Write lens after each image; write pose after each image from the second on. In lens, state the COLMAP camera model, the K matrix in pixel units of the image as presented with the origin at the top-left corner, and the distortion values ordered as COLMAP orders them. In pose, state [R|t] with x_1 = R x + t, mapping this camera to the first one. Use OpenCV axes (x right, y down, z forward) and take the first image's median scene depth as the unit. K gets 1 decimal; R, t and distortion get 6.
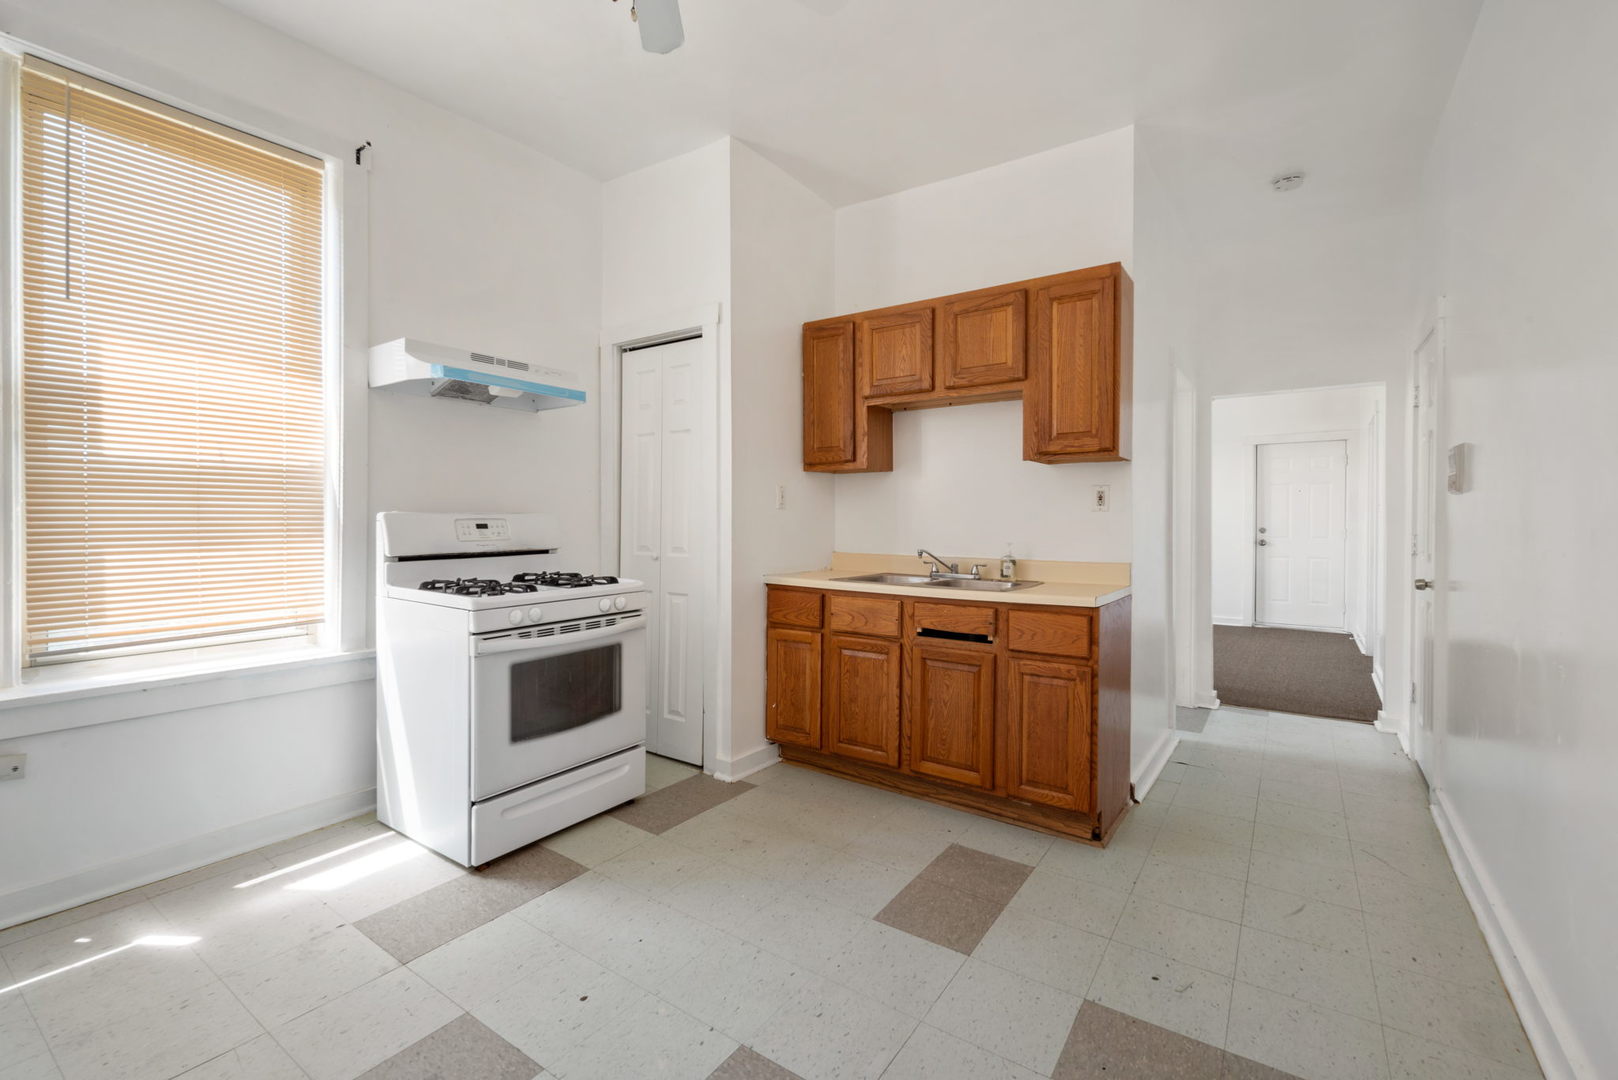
lens RADIAL K [[697.2, 0, 802.0], [0, 697.2, 523.8], [0, 0, 1]] dist [0.015180, 0.000138]
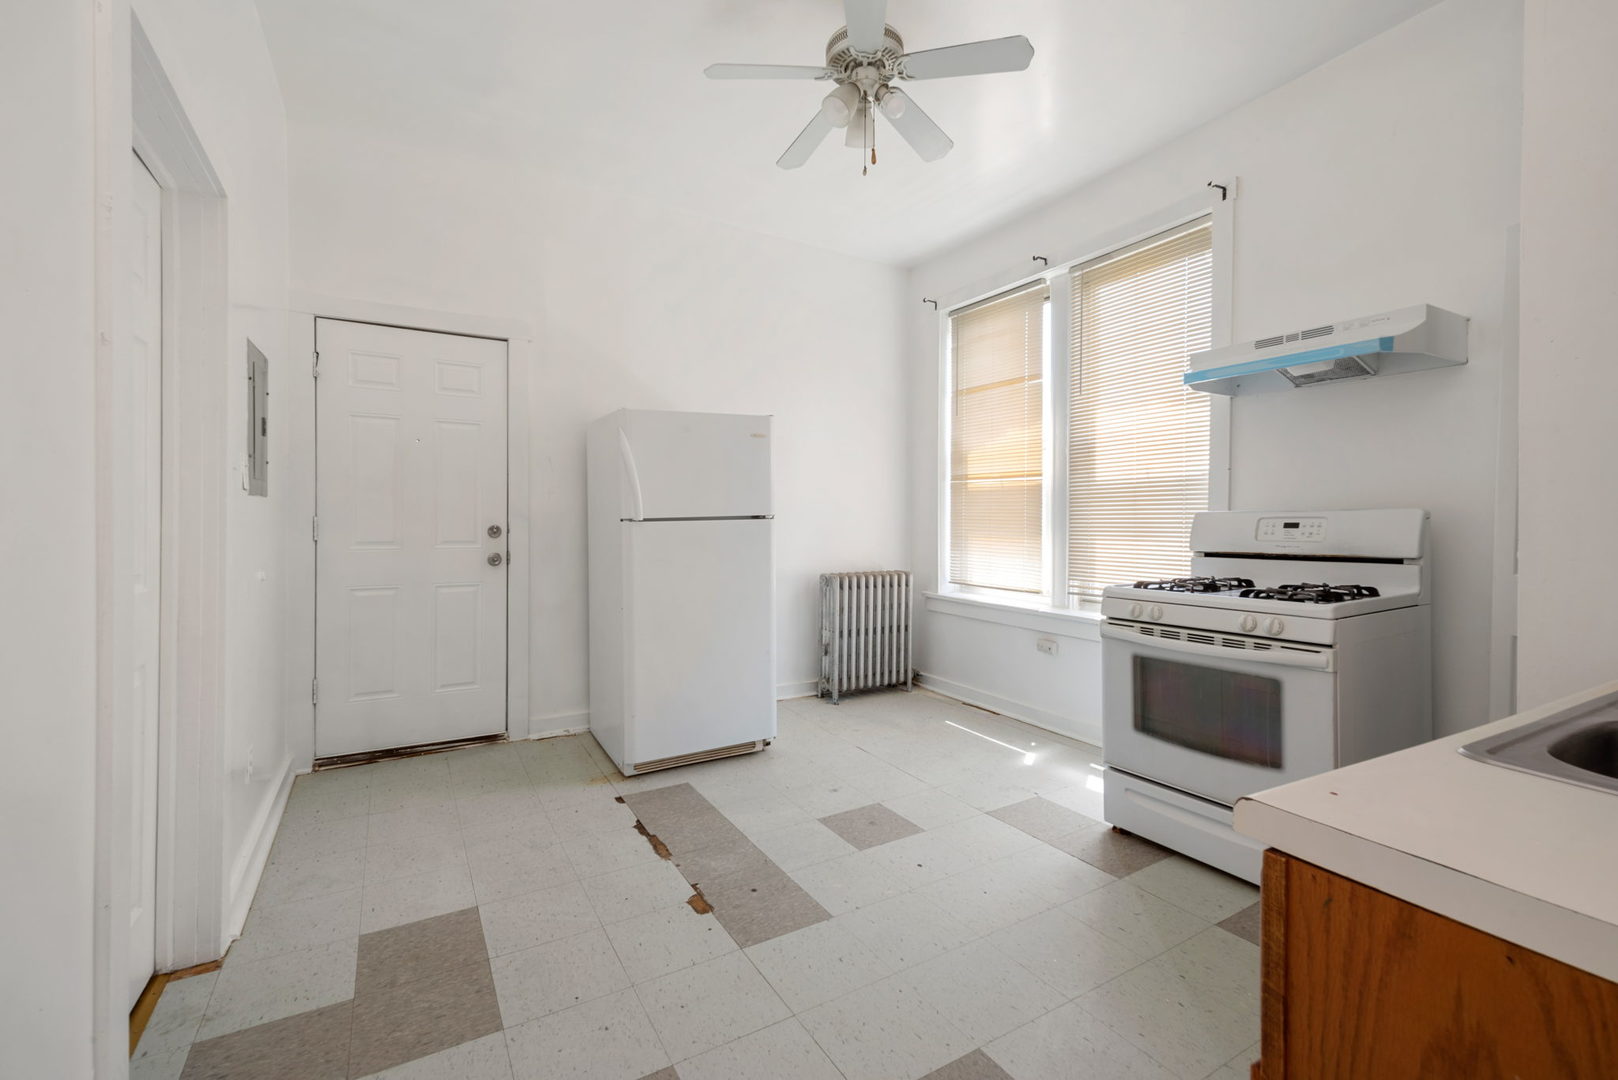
lens RADIAL K [[696.0, 0, 814.5], [0, 696.0, 524.5], [0, 0, 1]] dist [0.002416, 0.000344]
pose [[-0.396286, -0.002055, -0.918125, 0.696654], [-0.012650, 0.999915, 0.003222, 0.008160], [0.918040, 0.012891, -0.396278, 0.923234]]
